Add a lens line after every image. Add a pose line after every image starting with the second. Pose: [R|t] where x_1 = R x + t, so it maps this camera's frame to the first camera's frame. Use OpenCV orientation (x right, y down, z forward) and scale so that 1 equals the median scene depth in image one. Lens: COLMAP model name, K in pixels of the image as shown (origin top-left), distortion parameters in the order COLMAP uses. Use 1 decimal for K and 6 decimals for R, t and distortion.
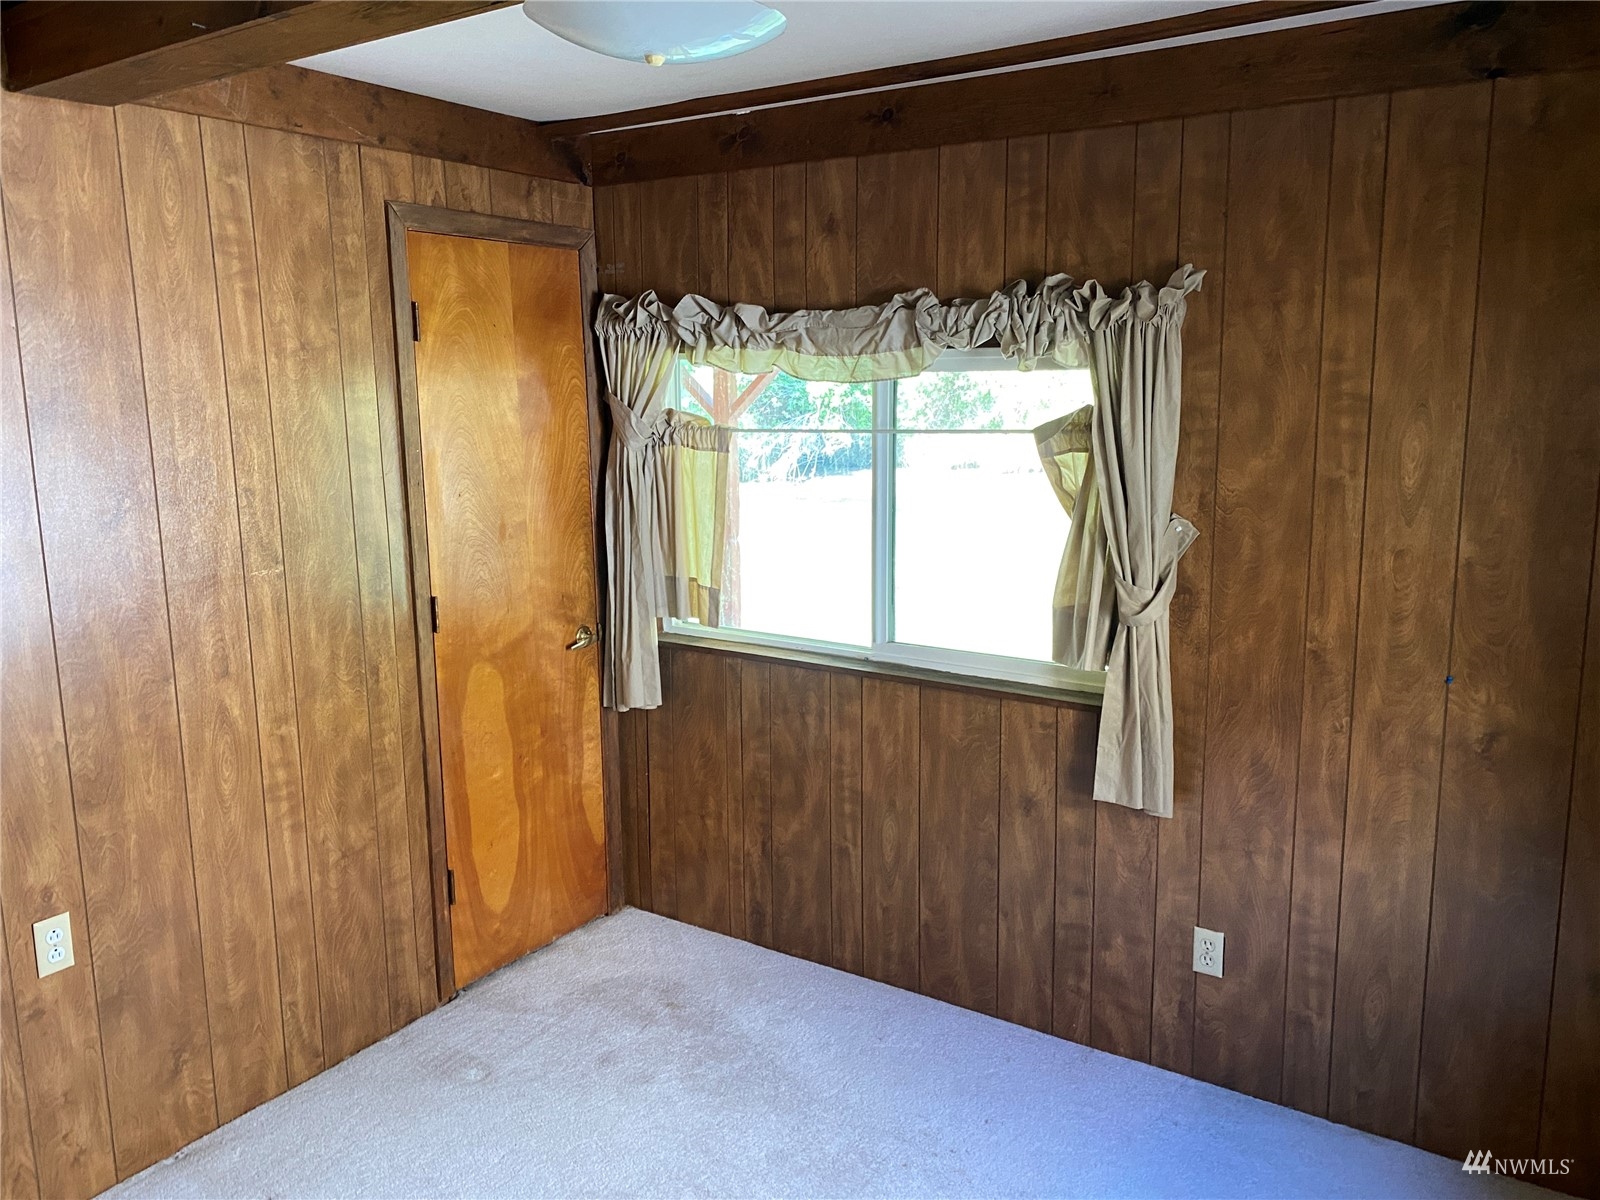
lens RADIAL K [[1260.0, 0, 800.0], [0, 1260.0, 600.0], [0, 0, 1]] dist [-0.000451, -0.005702]
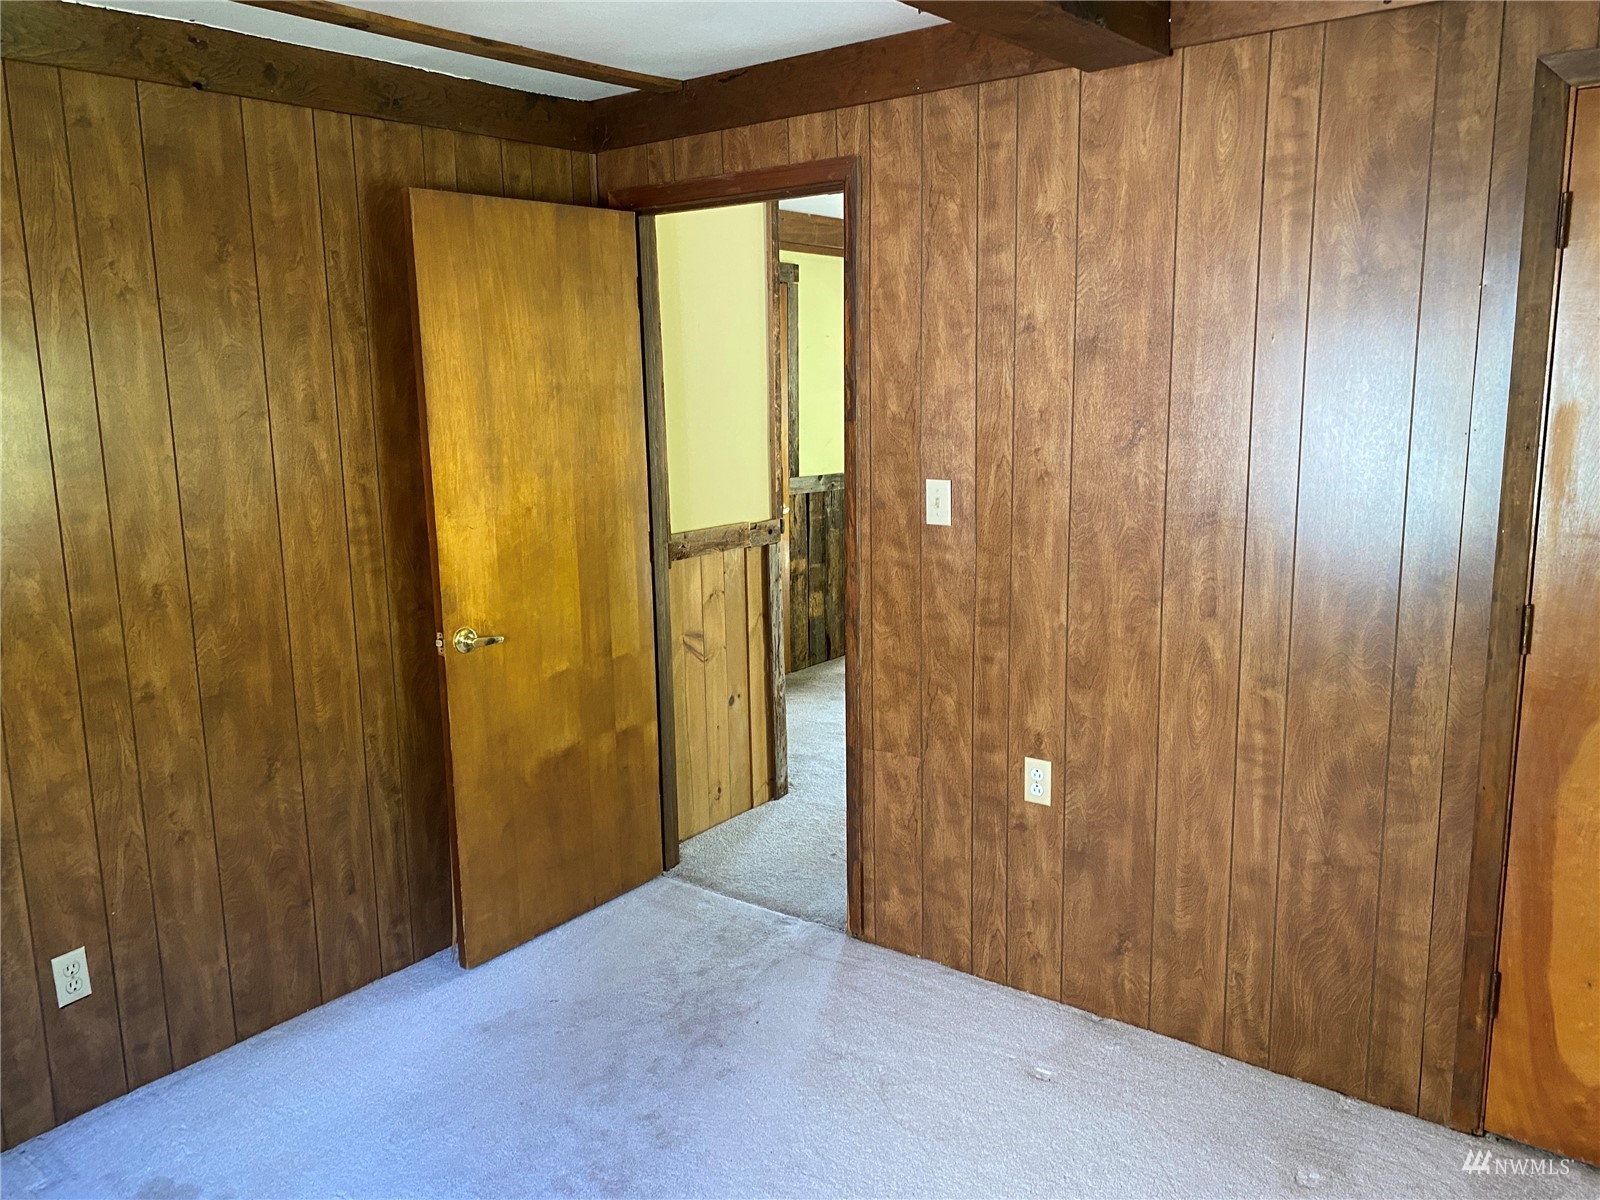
lens RADIAL K [[1260.0, 0, 800.0], [0, 1260.0, 600.0], [0, 0, 1]] dist [-0.000451, -0.005702]
pose [[-0.112154, 0.202648, -0.972808, 0.540646], [-0.143983, 0.965339, 0.217692, -0.120577], [0.983204, 0.164483, -0.079089, 0.755273]]
